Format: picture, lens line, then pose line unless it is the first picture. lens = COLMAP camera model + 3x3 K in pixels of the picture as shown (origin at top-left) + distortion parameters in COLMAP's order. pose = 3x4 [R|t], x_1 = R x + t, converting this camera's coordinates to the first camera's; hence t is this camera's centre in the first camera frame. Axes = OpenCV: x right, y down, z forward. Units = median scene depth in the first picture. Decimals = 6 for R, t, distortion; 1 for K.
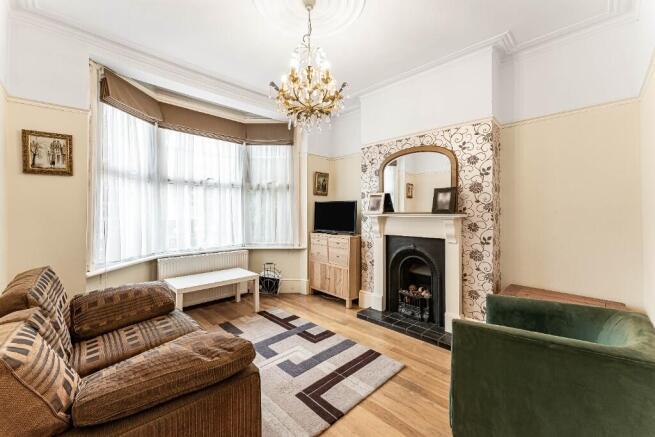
lens RADIAL K [[265.3, 0, 327.5], [0, 265.3, 214.1], [0, 0, 1]] dist [0.005991, -0.001822]
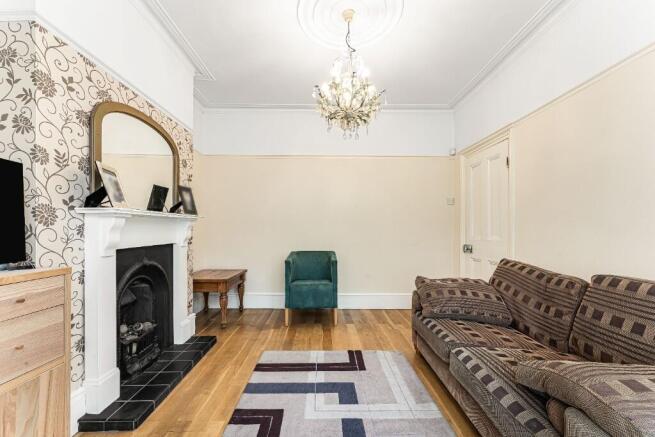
lens RADIAL K [[265.3, 0, 327.5], [0, 265.3, 224.1], [0, 0, 1]] dist [0.005991, -0.001822]
pose [[-0.721198, 0.011618, 0.692632, -0.519956], [0.009816, 0.999930, -0.006551, 0.040999], [-0.692659, 0.002074, -0.721262, 1.260710]]
